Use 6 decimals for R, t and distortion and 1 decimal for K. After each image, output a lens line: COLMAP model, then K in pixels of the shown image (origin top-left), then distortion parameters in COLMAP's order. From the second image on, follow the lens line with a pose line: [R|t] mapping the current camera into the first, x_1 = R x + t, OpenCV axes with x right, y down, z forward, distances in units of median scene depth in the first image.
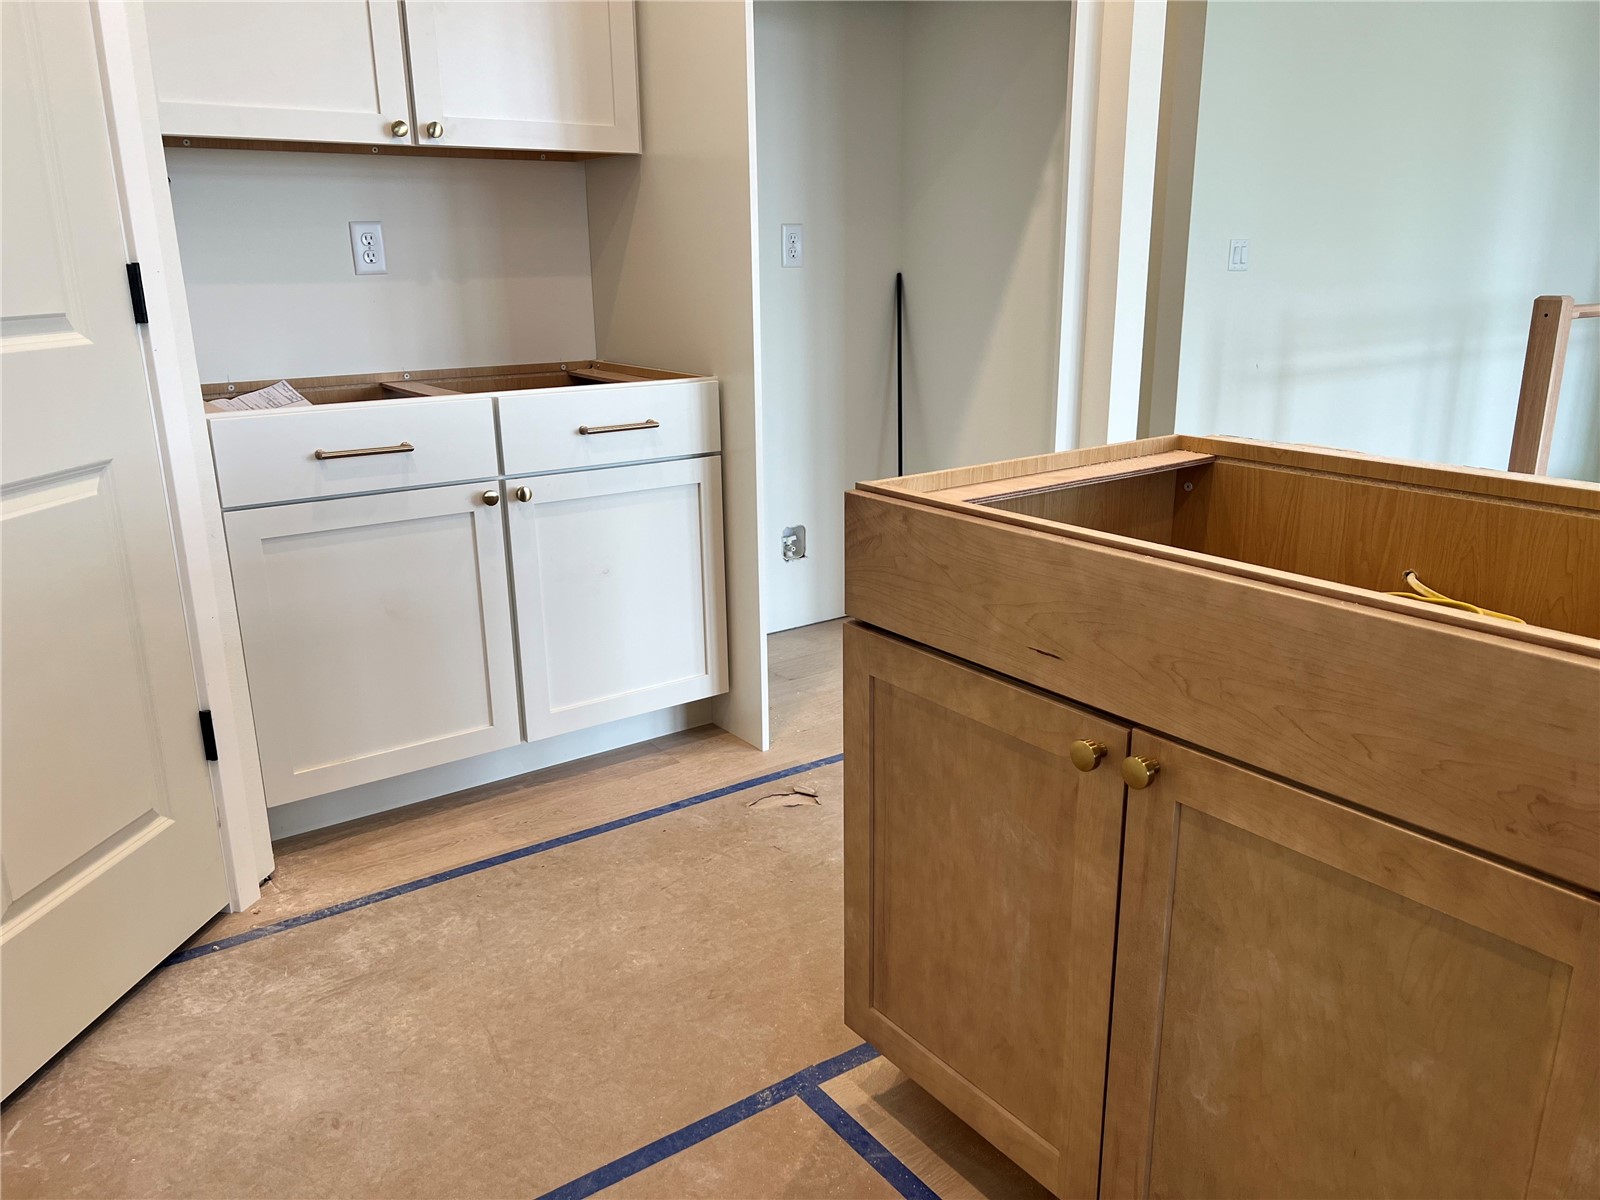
lens RADIAL K [[1206.7, 0, 803.1], [0, 1206.7, 604.3], [0, 0, 1]] dist [0.031787, -0.006548]
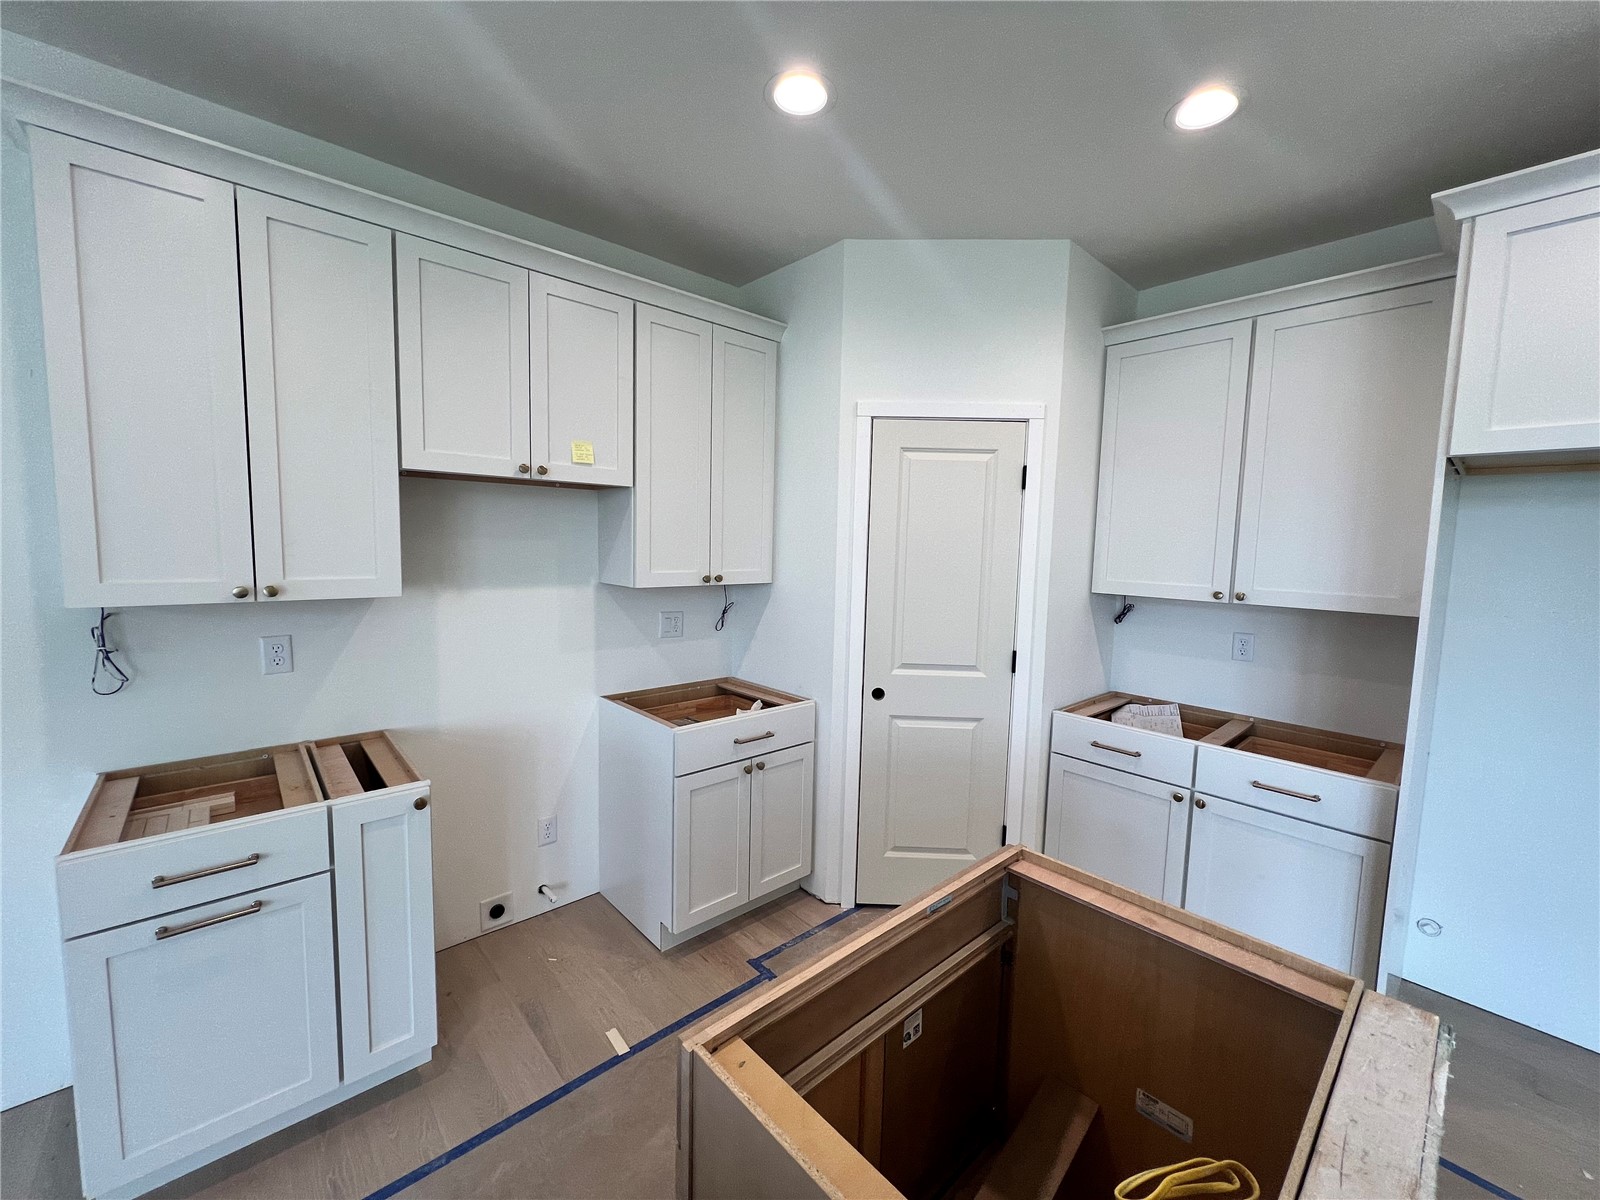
lens RADIAL K [[639.3, 0, 795.7], [0, 639.3, 596.2], [0, 0, 1]] dist [-0.002237, 0.000289]
pose [[0.115531, 0.098456, -0.988412, 0.646050], [-0.305252, 0.950443, 0.058994, -0.283580], [0.945238, 0.294899, 0.139859, 0.279827]]
